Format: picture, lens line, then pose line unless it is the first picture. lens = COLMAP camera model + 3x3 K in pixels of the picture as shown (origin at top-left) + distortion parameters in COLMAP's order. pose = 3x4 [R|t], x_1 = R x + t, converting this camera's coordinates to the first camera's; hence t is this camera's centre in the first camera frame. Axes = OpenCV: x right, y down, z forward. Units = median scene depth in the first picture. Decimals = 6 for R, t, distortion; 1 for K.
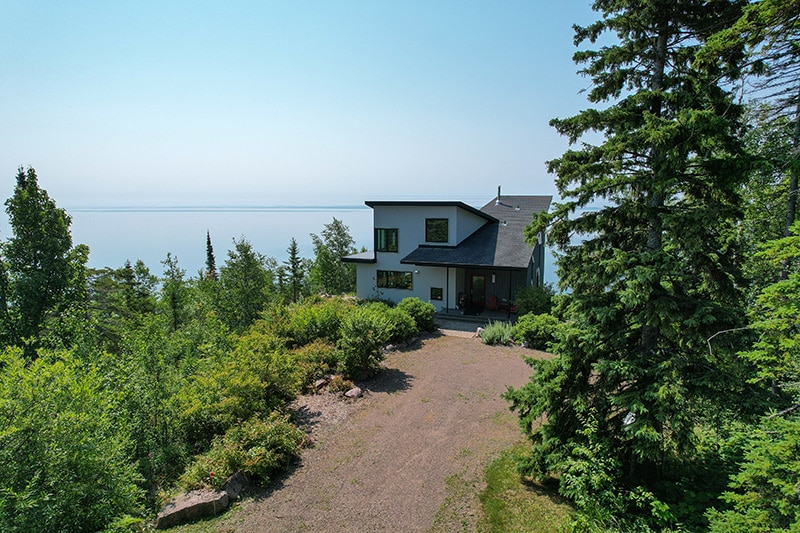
lens RADIAL K [[510.9, 0, 400.0], [0, 510.9, 266.5], [0, 0, 1]] dist [-0.091421, 0.072649]
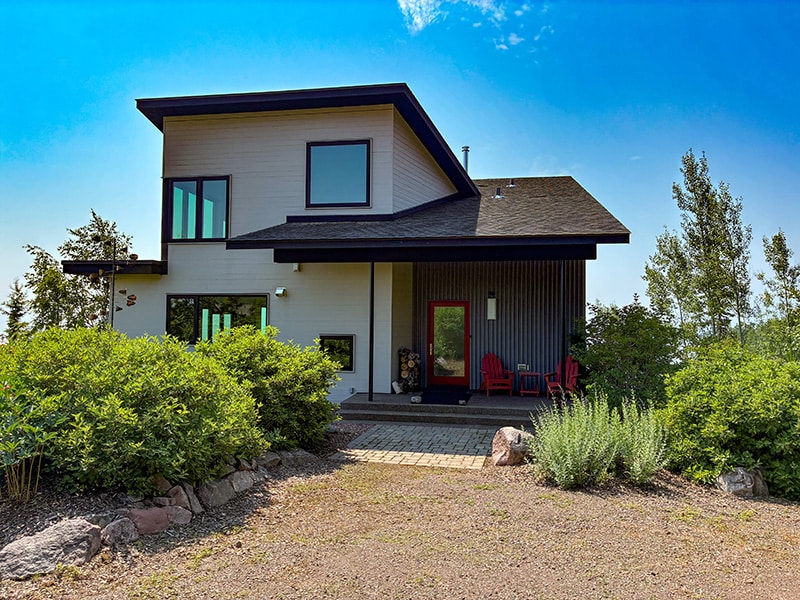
lens RADIAL K [[599.6, 0, 403.8], [0, 599.6, 297.7], [0, 0, 1]] dist [0.064194, -0.104258]
pose [[0.979268, 0.019420, 0.201635, 0.033511], [0.017425, 0.983629, -0.179363, 0.092680], [-0.201818, 0.179158, 0.962898, 0.594527]]
